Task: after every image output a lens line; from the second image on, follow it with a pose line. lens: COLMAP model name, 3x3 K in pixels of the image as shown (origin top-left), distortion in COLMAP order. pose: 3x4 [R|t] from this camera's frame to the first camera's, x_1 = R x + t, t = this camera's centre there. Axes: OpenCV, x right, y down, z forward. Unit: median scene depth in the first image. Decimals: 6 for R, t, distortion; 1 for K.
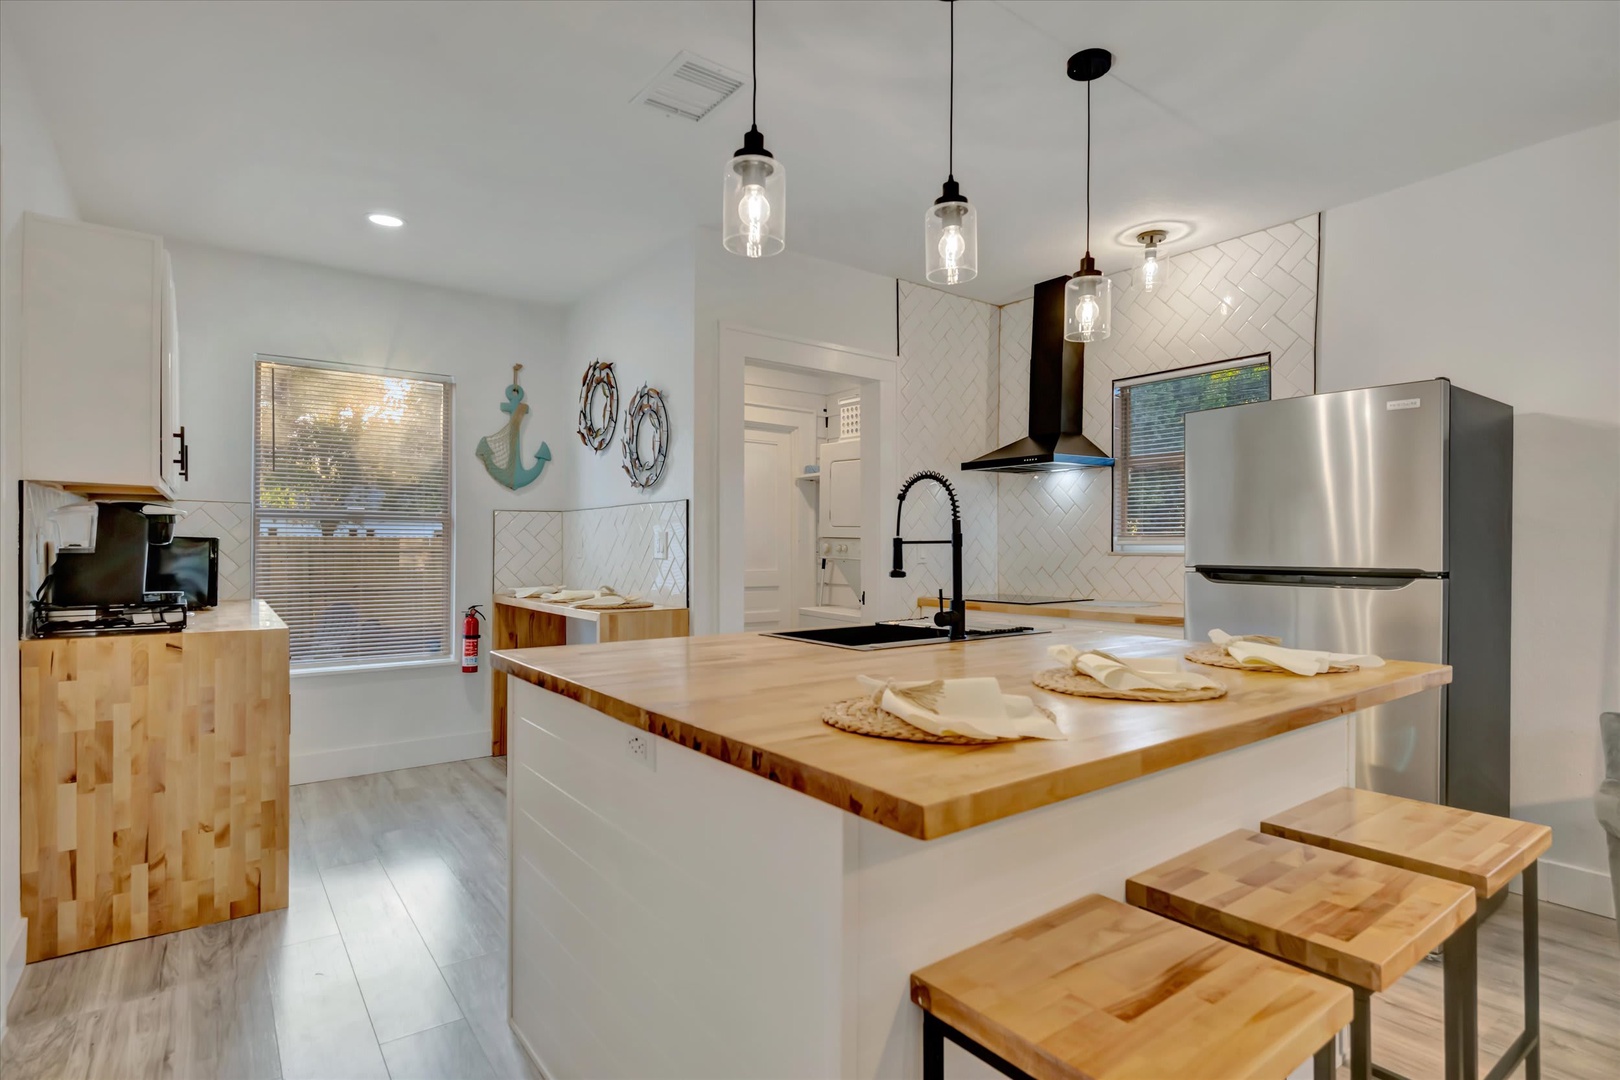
lens RADIAL K [[815.4, 0, 808.9], [0, 815.4, 547.3], [0, 0, 1]] dist [0.001445, 0.000606]
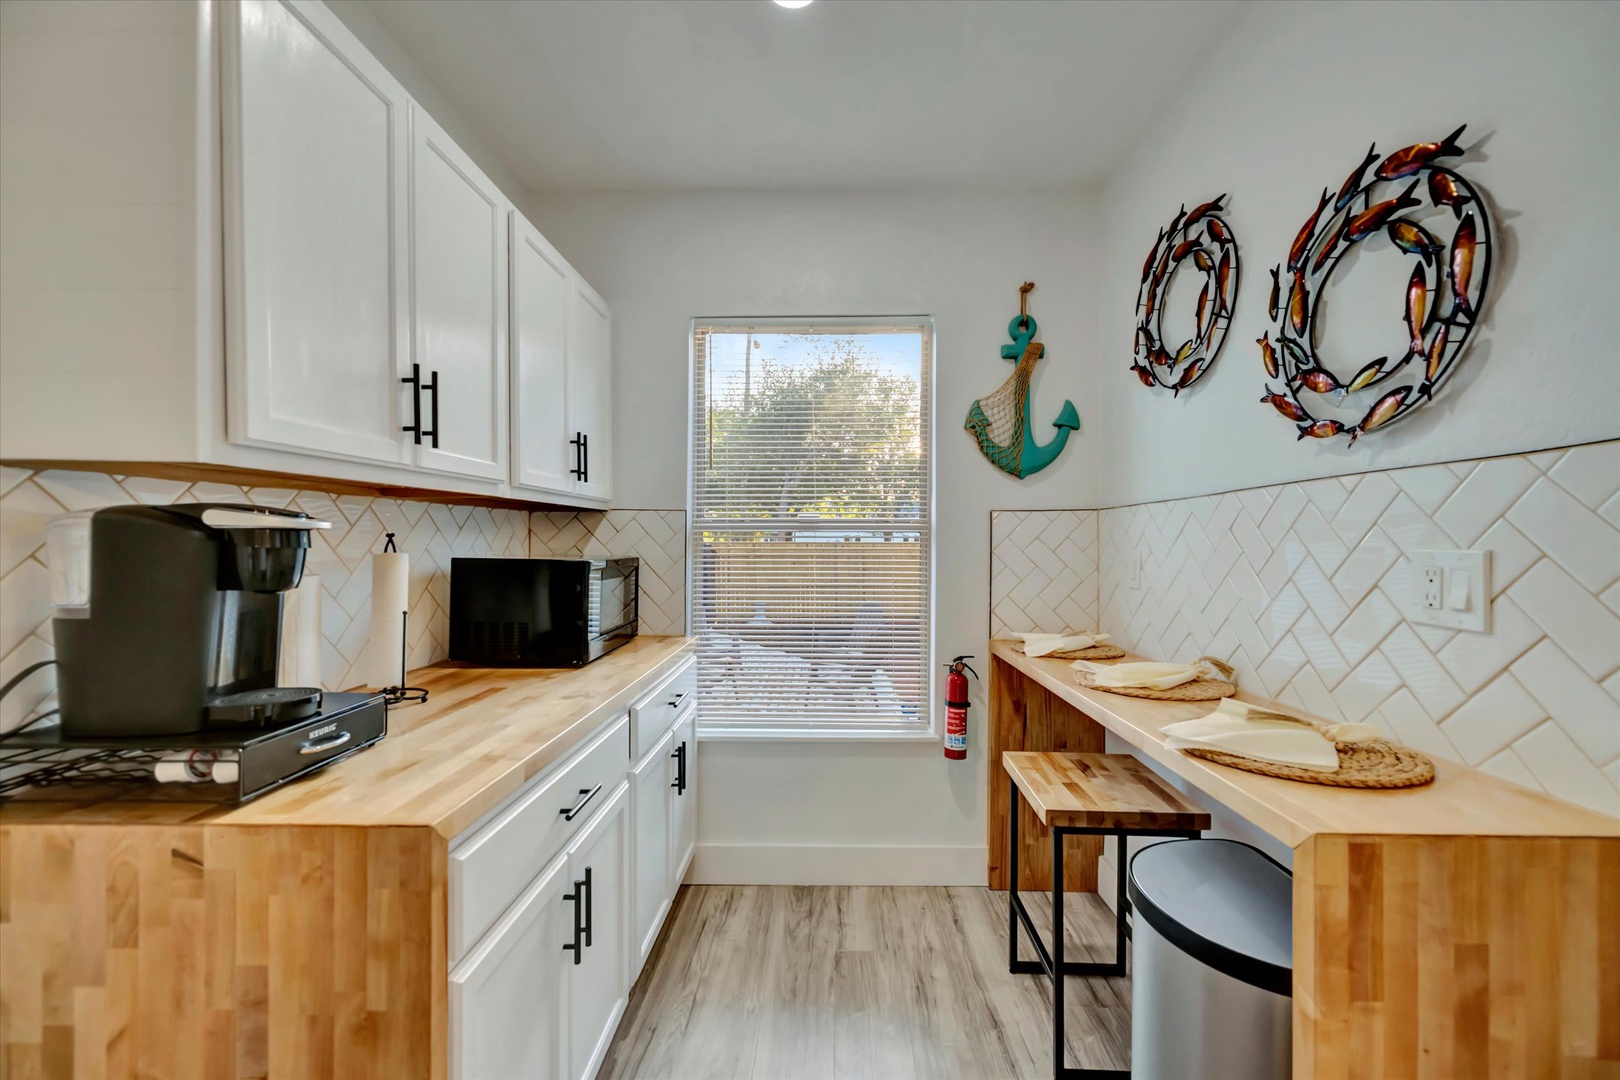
lens RADIAL K [[636.5, 0, 821.9], [0, 636.5, 548.9], [0, 0, 1]] dist [0.001901, 0.000187]
pose [[0.796531, 0.001238, -0.604596, -0.194362], [0.001040, 0.999994, 0.003418, -0.017443], [0.604597, -0.003351, 0.796525, 0.535561]]
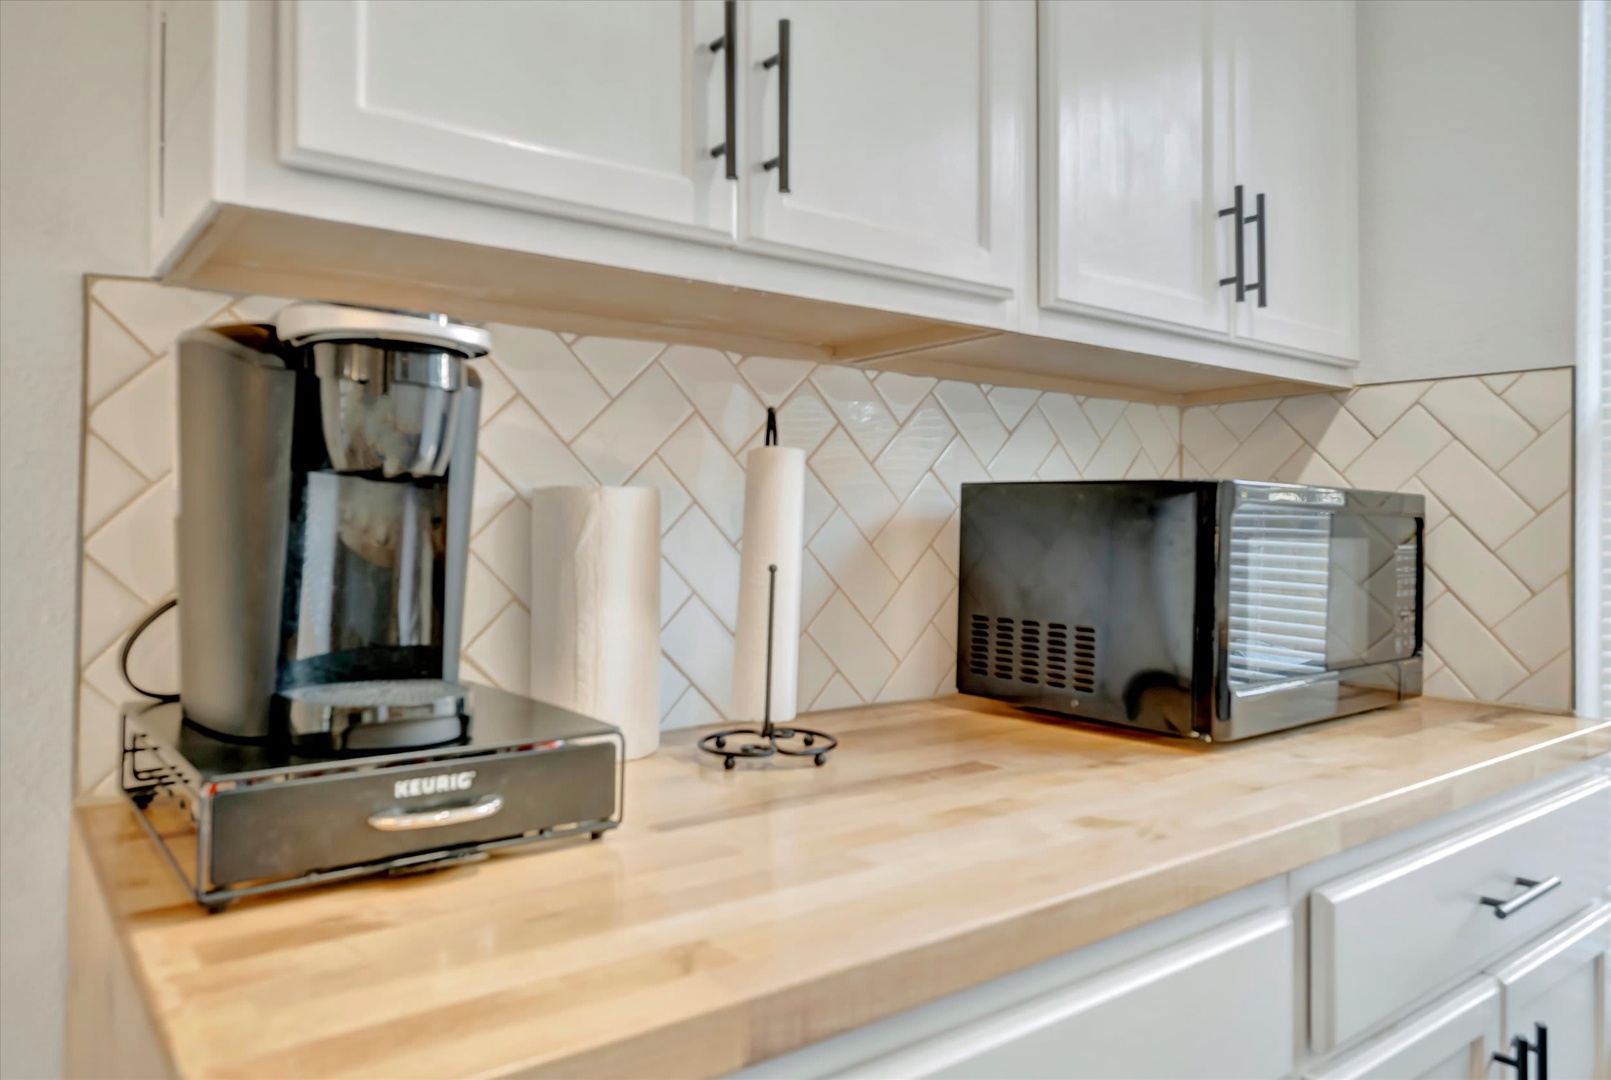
lens RADIAL K [[1054.9, 0, 802.1], [0, 1054.9, 514.1], [0, 0, 1]] dist [0.001266, 0.000415]
pose [[0.013905, -0.024512, -0.999603, -0.294657], [-0.006730, 0.999675, -0.024607, 0.006651], [0.999881, 0.007069, 0.013735, 0.656626]]
